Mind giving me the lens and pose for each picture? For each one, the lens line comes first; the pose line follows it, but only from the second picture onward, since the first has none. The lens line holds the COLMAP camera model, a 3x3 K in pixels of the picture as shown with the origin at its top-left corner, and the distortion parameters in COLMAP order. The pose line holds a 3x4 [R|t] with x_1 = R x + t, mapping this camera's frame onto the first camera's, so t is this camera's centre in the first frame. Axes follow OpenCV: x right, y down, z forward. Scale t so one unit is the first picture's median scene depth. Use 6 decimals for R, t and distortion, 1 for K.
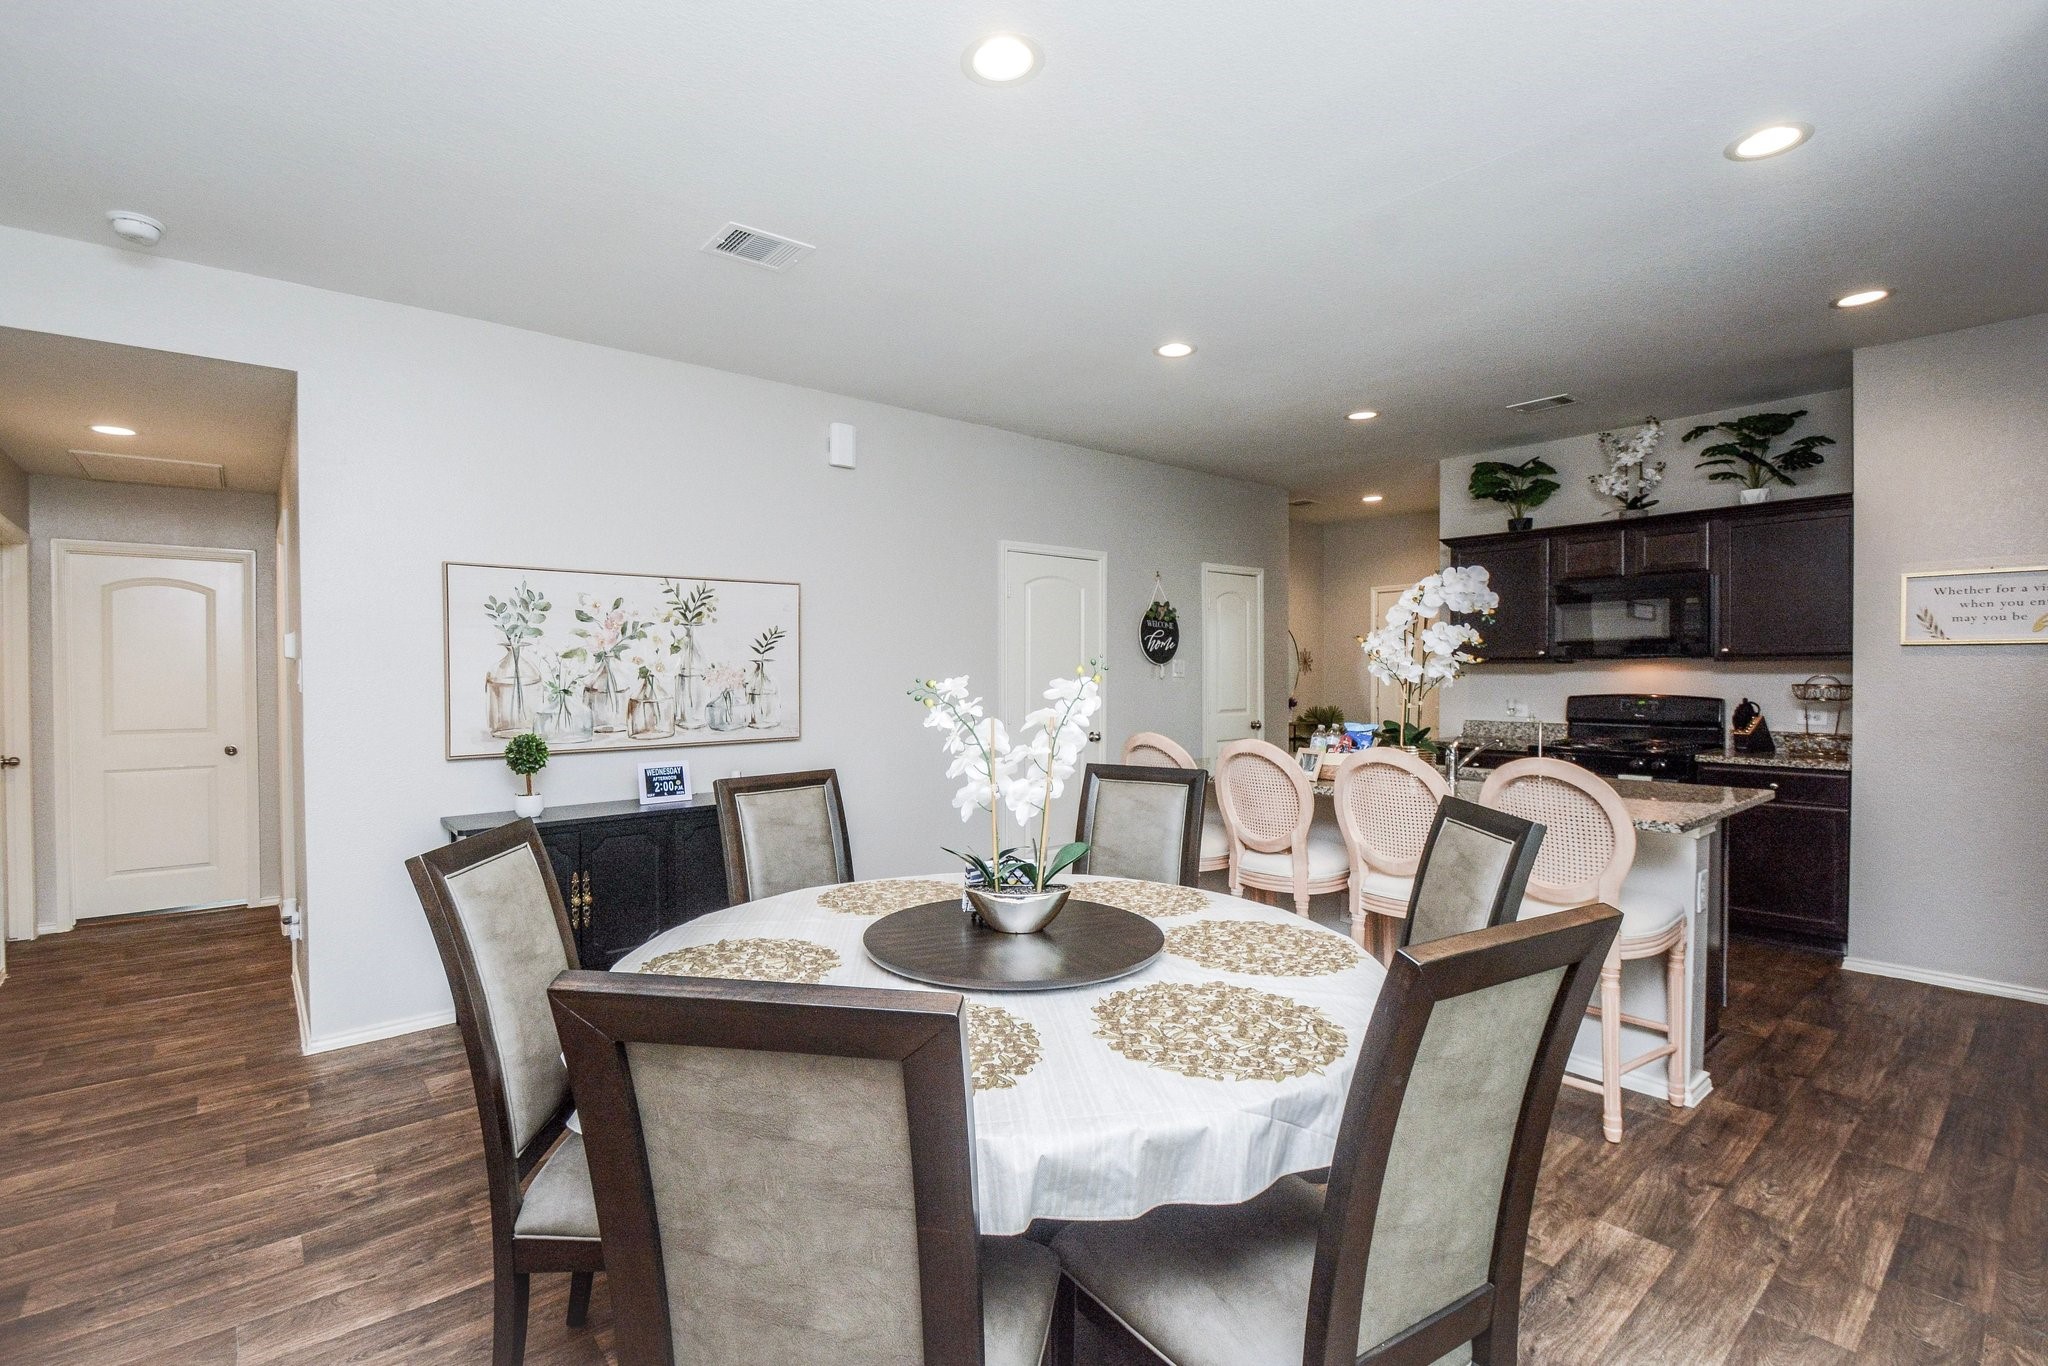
lens RADIAL K [[936.3, 0, 1030.2], [0, 936.3, 685.9], [0, 0, 1]] dist [-0.009361, -0.000711]
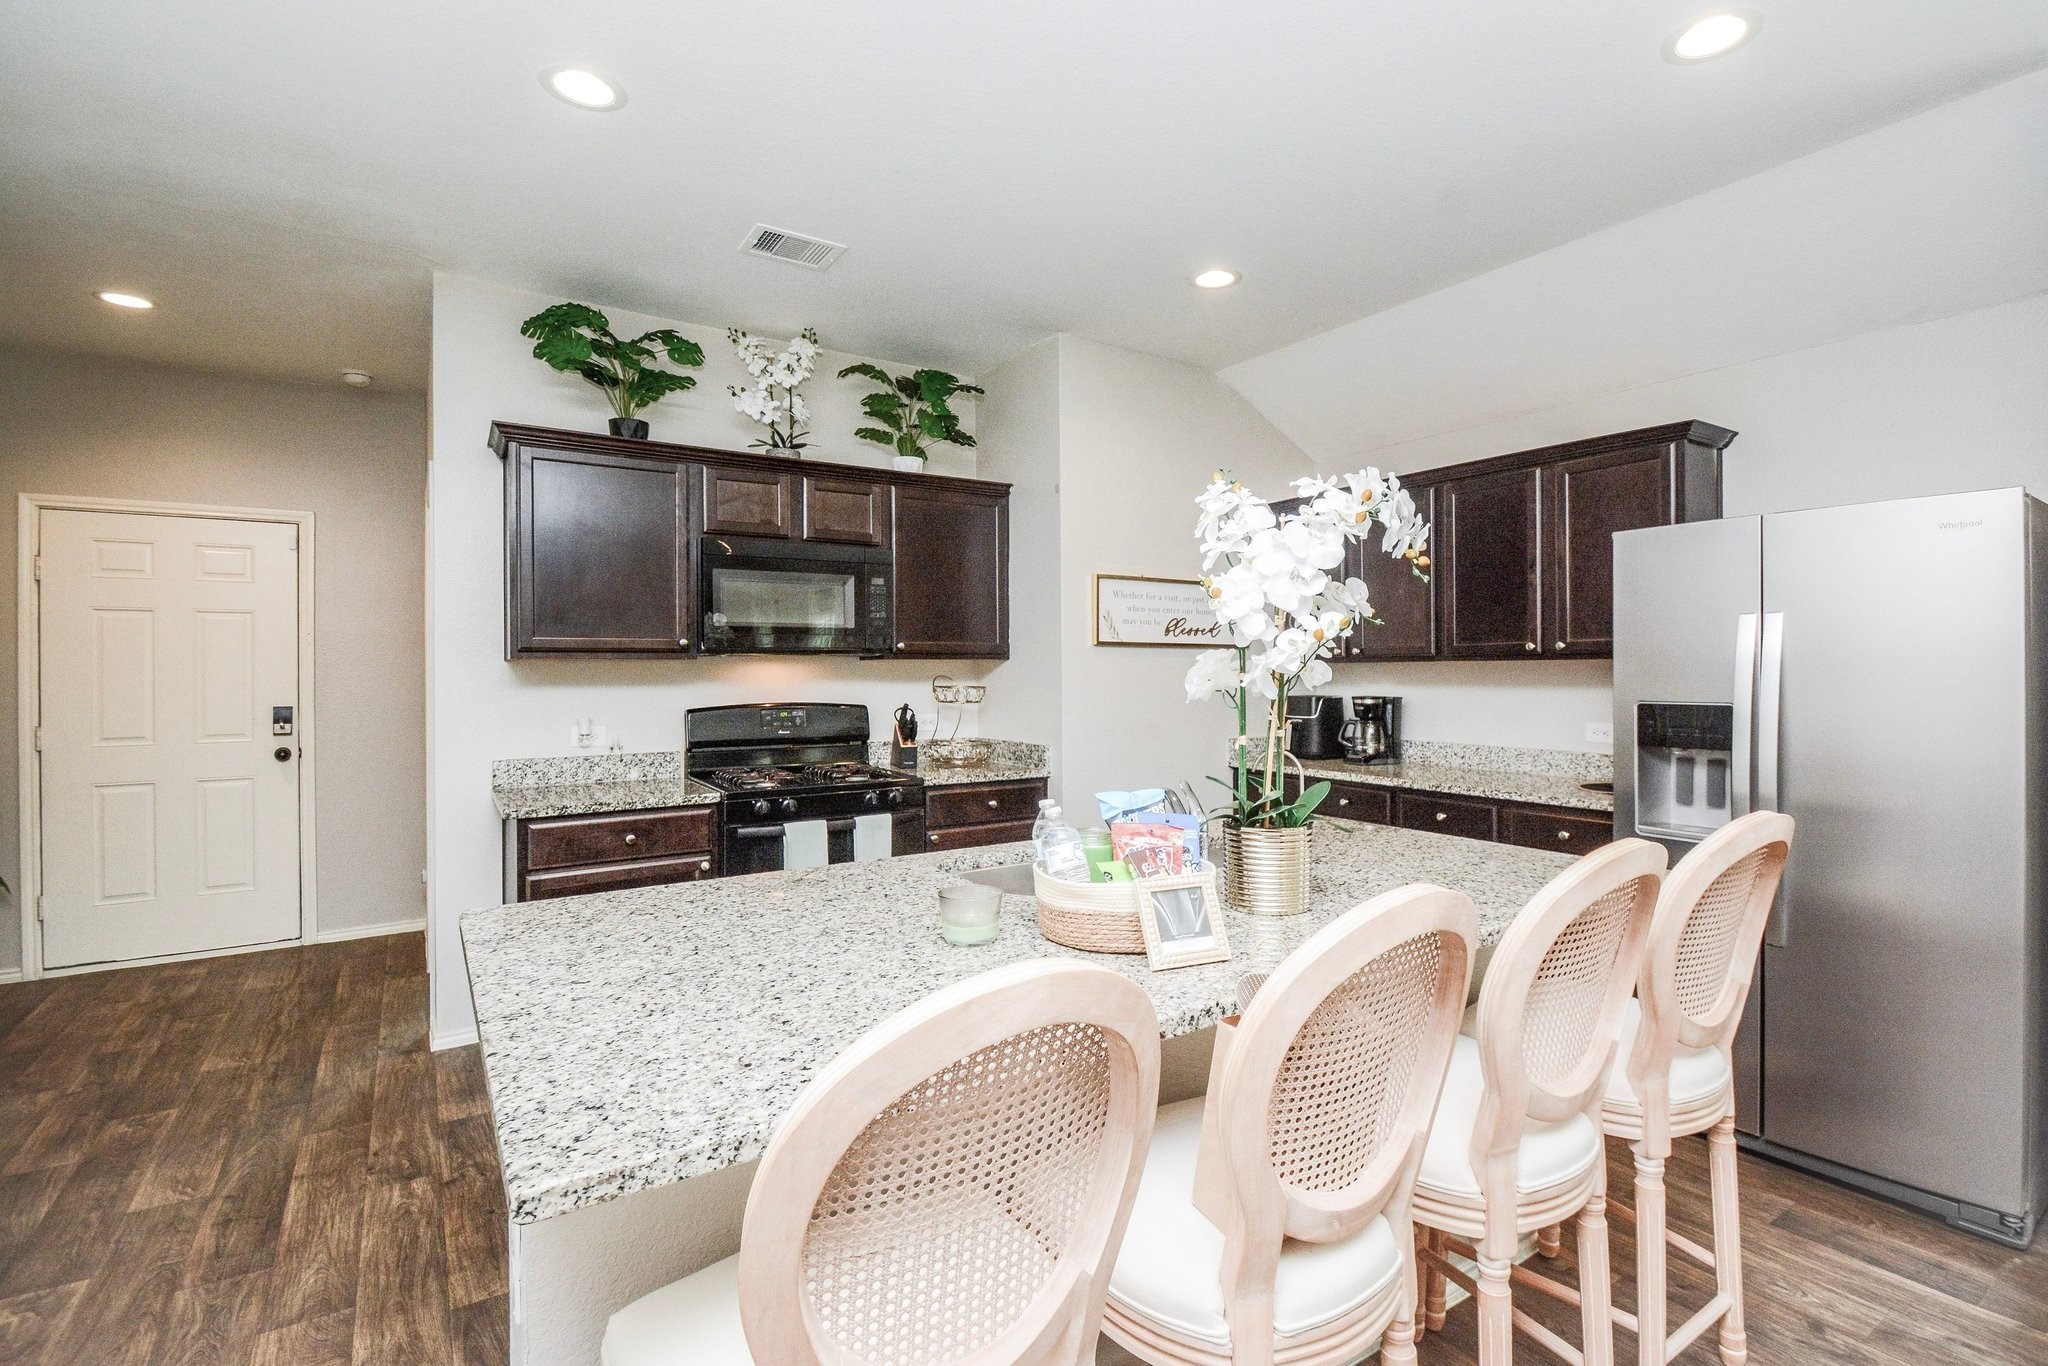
lens RADIAL K [[936.3, 0, 1033.3], [0, 936.3, 666.9], [0, 0, 1]] dist [-0.009361, -0.000711]
pose [[0.106459, -0.000782, 0.994317, -0.057846], [0.014126, 0.999900, -0.000726, -0.018093], [-0.994217, 0.014123, 0.106460, 0.823352]]
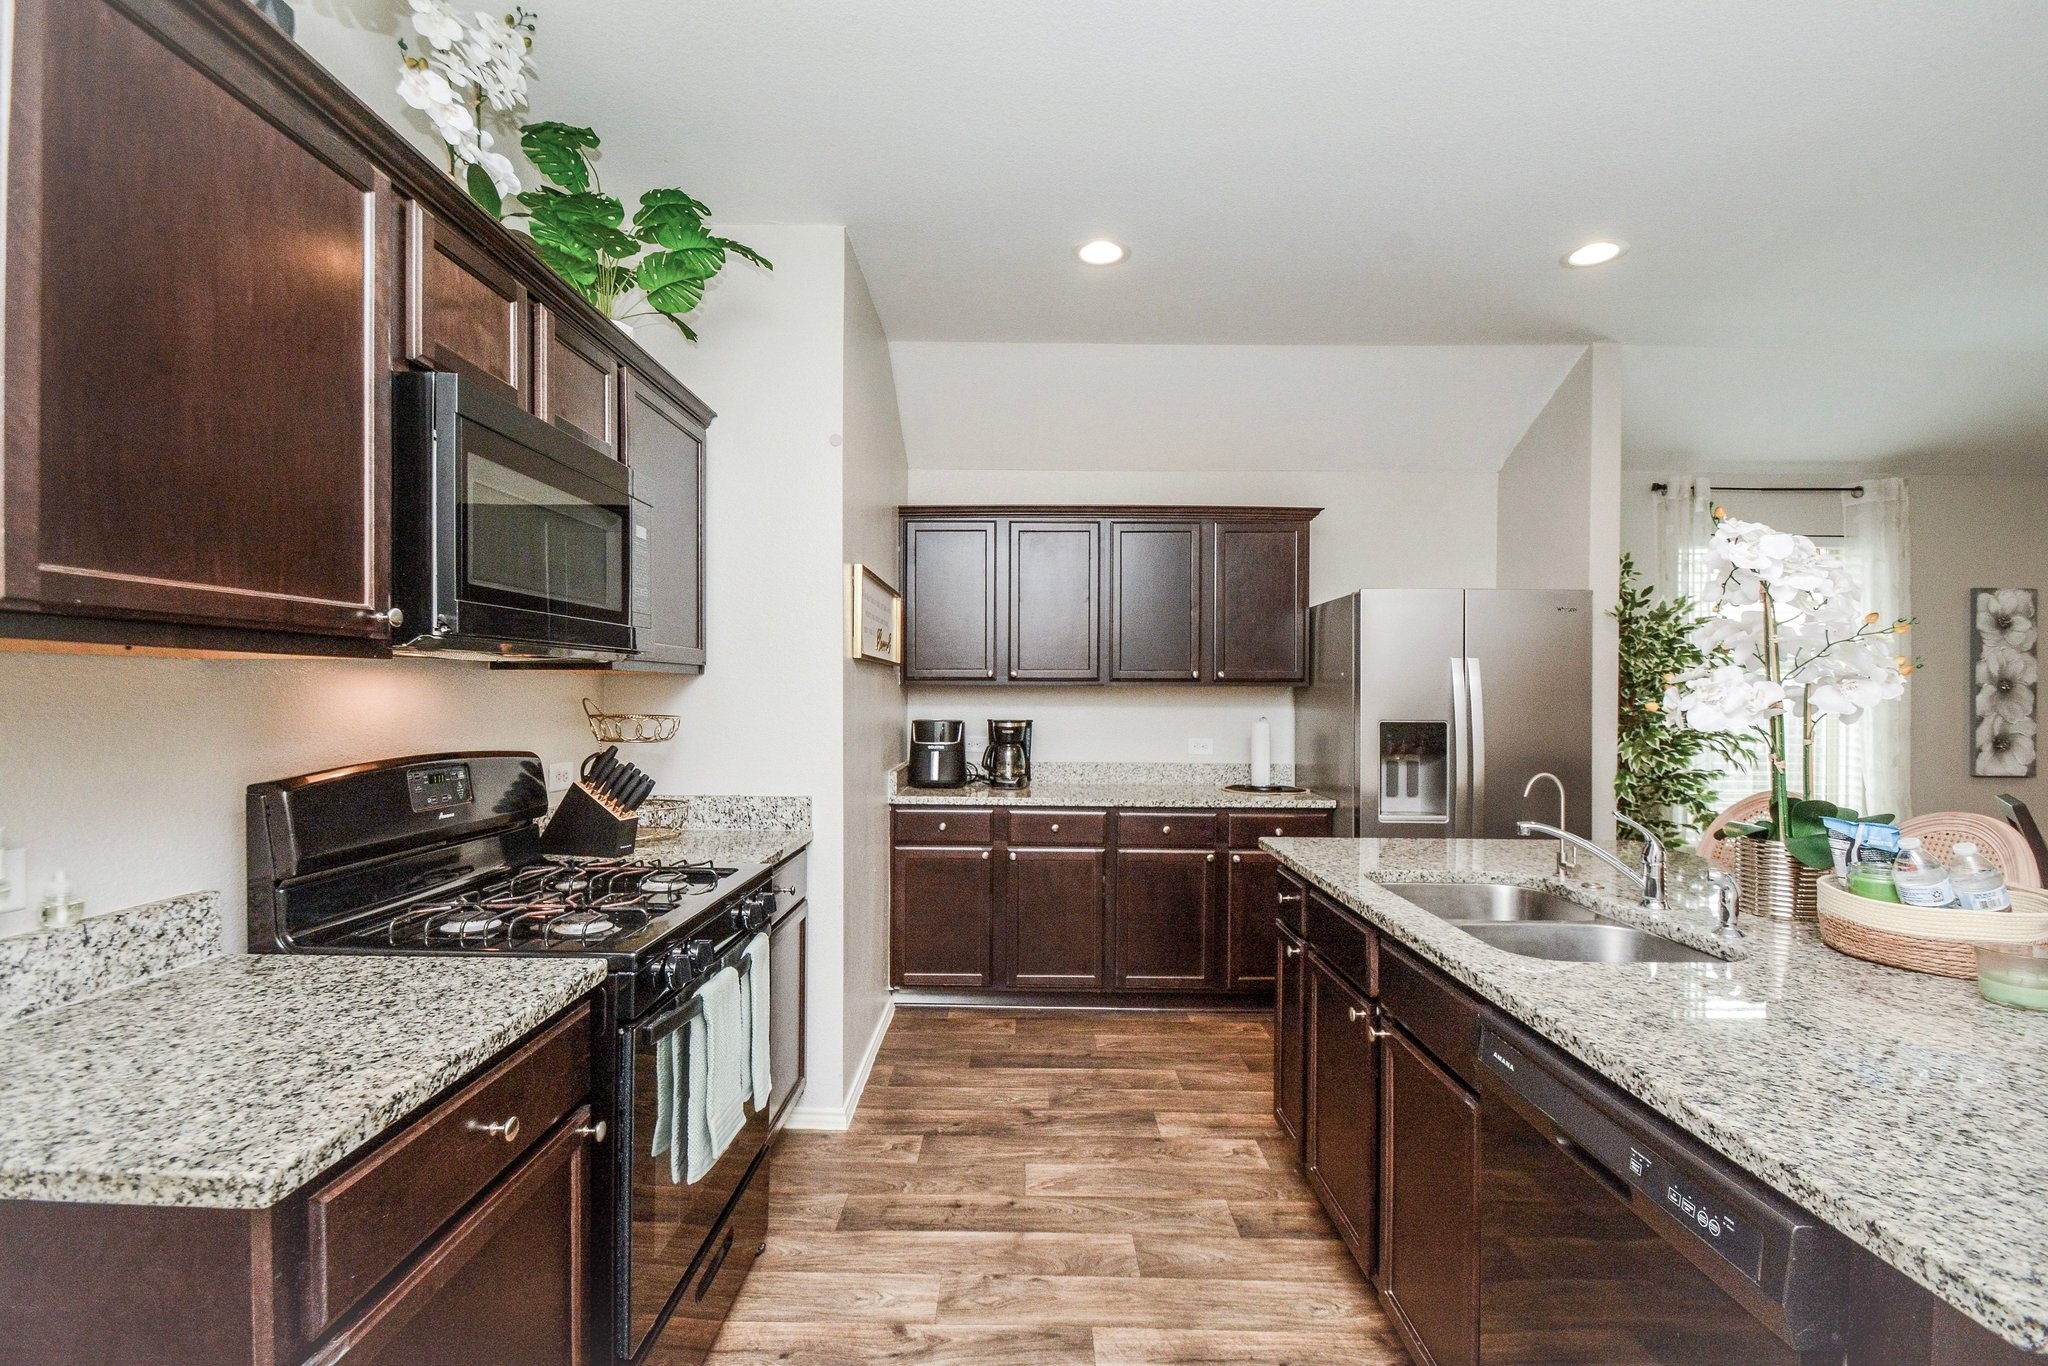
lens RADIAL K [[936.3, 0, 1019.3], [0, 936.3, 701.3], [0, 0, 1]] dist [-0.009361, -0.000711]
pose [[-0.754785, -0.016591, 0.655763, 0.296850], [-0.002543, 0.999747, 0.022367, -0.022927], [-0.655968, 0.015215, -0.754636, 1.274935]]
